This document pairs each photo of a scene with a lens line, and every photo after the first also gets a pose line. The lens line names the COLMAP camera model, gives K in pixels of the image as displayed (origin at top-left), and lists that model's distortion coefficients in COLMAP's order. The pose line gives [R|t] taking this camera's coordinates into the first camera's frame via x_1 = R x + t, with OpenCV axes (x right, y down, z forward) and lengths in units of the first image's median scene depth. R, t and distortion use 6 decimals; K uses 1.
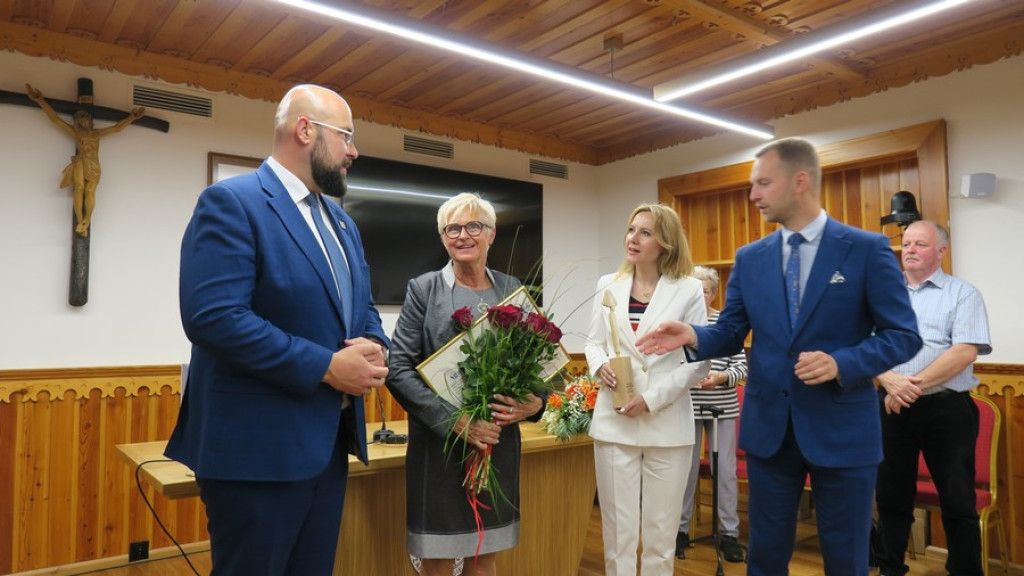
lens RADIAL K [[725.1, 0, 515.5], [0, 725.1, 286.4], [0, 0, 1]] dist [-0.001441, 0.009645]
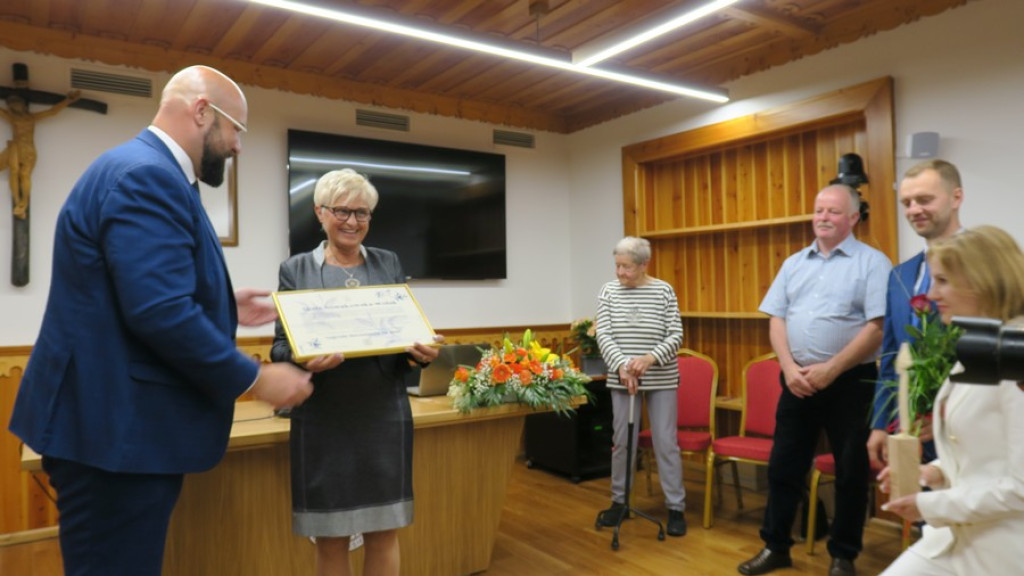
lens RADIAL K [[722.5, 0, 512.0], [0, 722.5, 288.0], [0, 0, 1]] dist [0.004028, 0.002681]
pose [[0.997927, -0.014894, -0.062608, 0.146742], [0.017716, 0.998840, 0.044768, -0.004398], [0.061868, -0.045784, 0.997034, 0.012575]]
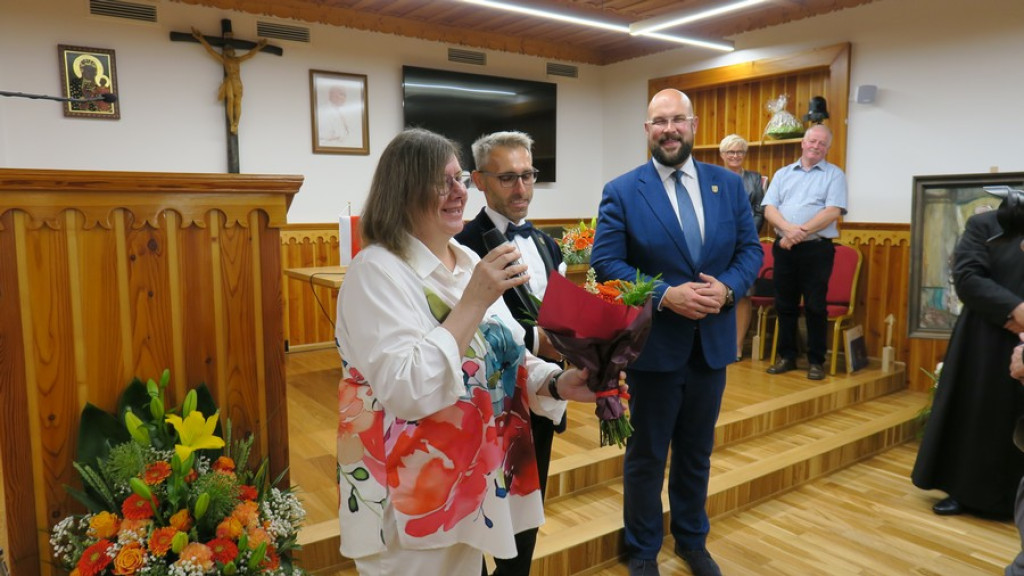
lens RADIAL K [[722.5, 0, 512.0], [0, 722.5, 288.0], [0, 0, 1]] dist [0.004028, 0.002681]
pose [[0.998927, 0.006234, -0.045887, 0.027363], [0.001958, 0.984328, 0.176335, -0.018153], [0.046267, -0.176235, 0.983260, -0.419897]]
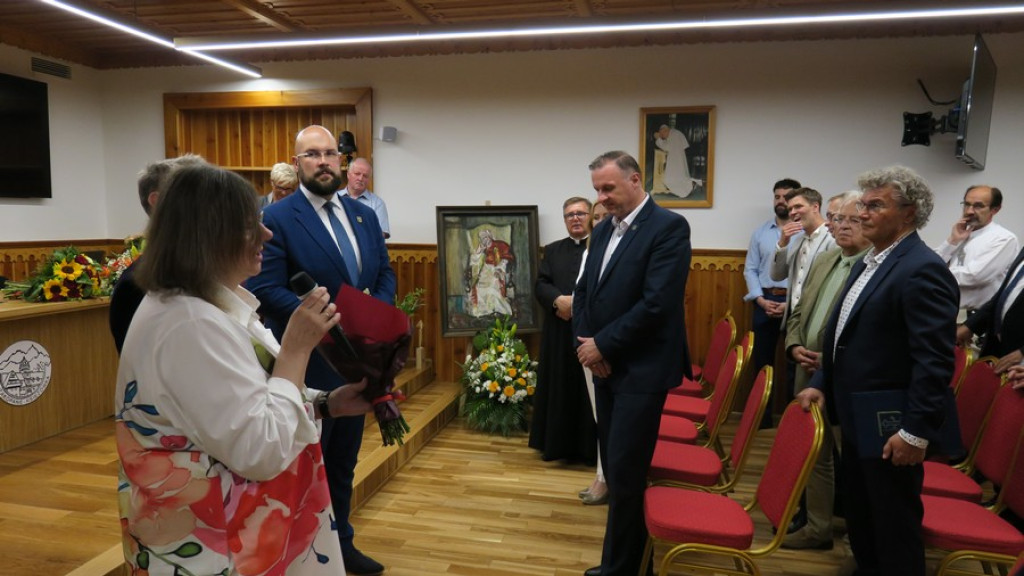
lens RADIAL K [[714.2, 0, 517.3], [0, 714.2, 290.2], [0, 0, 1]] dist [-0.003526, -0.003223]
pose [[0.768848, -0.047747, 0.637647, -0.160276], [-0.052594, 0.989107, 0.137480, -0.026433], [-0.637265, -0.139238, 0.757962, -0.407241]]
